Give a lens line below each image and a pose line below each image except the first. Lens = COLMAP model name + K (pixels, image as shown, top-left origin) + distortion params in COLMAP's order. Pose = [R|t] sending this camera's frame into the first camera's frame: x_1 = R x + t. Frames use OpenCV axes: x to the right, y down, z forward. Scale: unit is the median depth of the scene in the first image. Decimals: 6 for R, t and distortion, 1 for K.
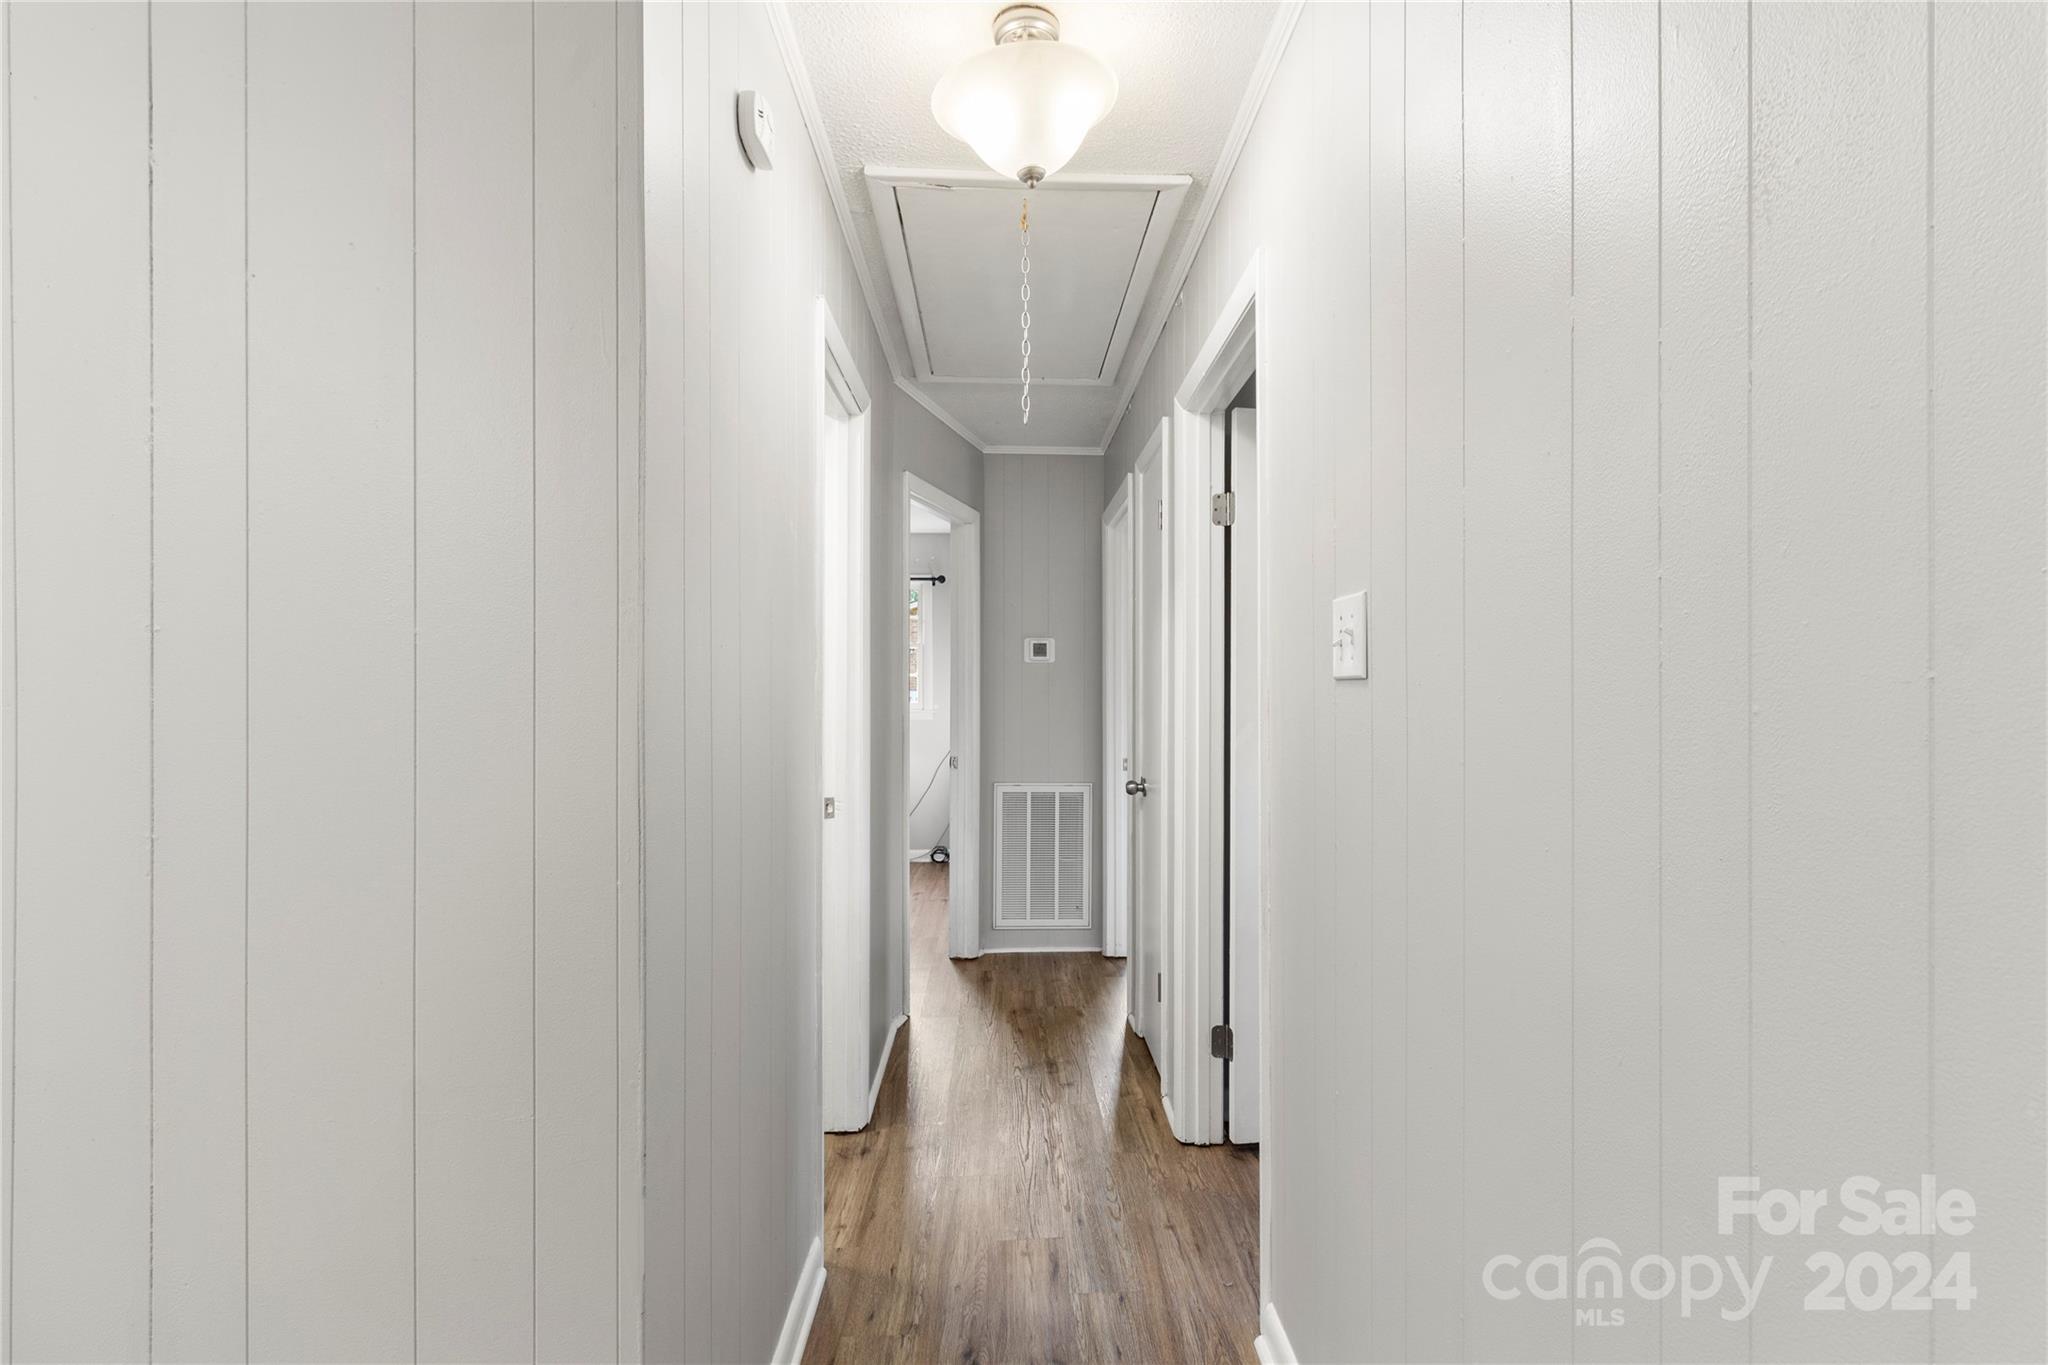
lens RADIAL K [[936.7, 0, 1024.0], [0, 936.7, 682.5], [0, 0, 1]] dist [-0.000014, -0.000011]
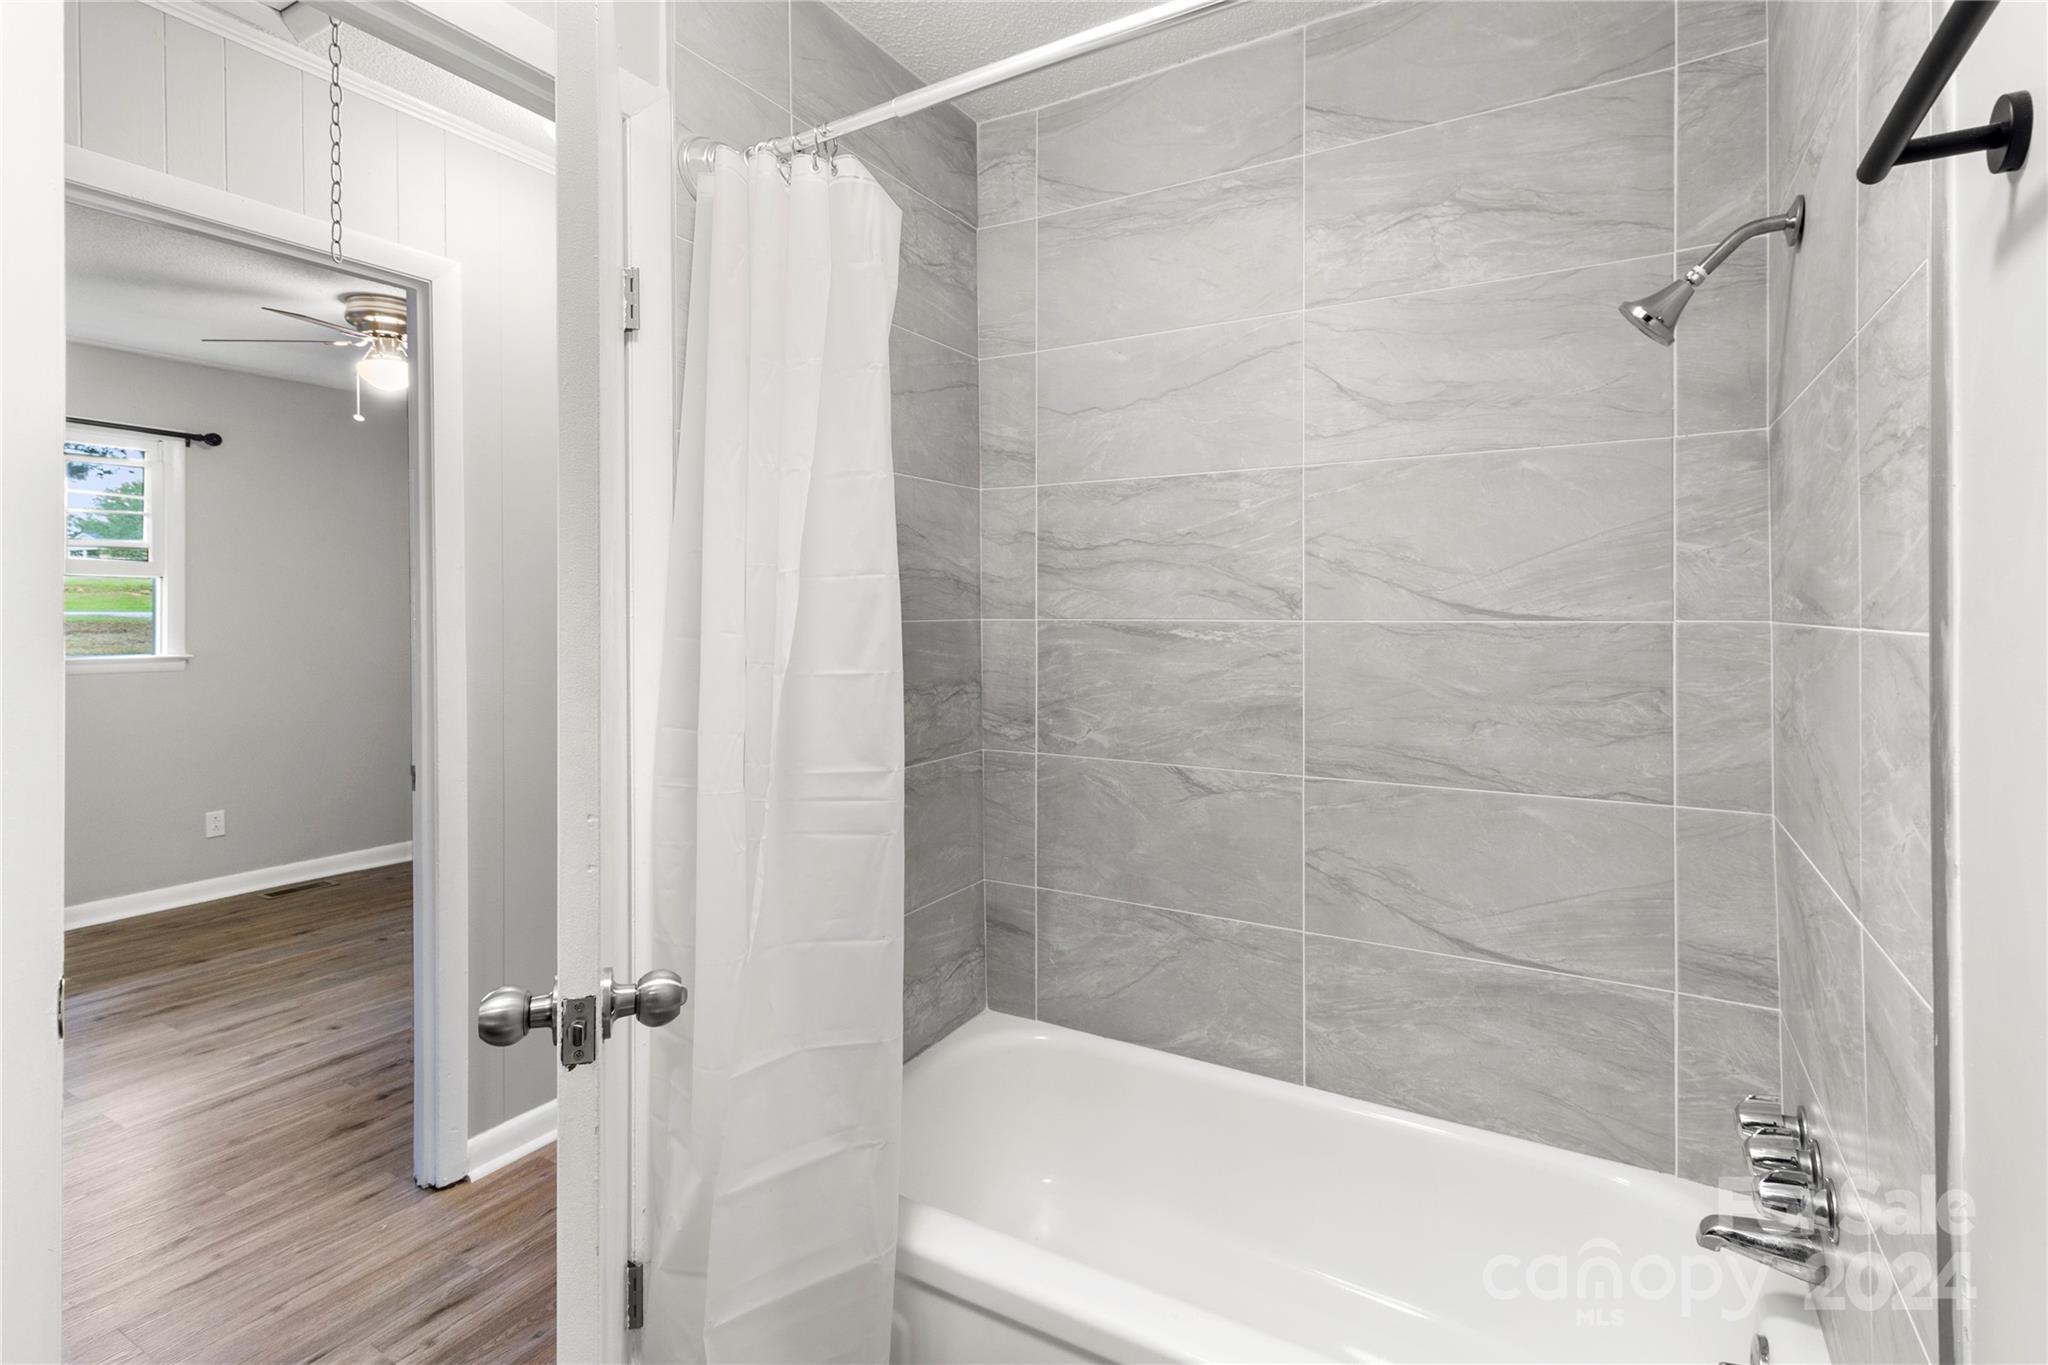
lens RADIAL K [[967.1, 0, 1024.3], [0, 967.1, 626.5], [0, 0, 1]] dist [-0.000014, -0.000037]
pose [[-0.842266, 0.001739, 0.539059, -0.891274], [0.004012, 0.999987, 0.003043, -0.013148], [-0.539047, 0.004726, -0.842262, 1.431851]]
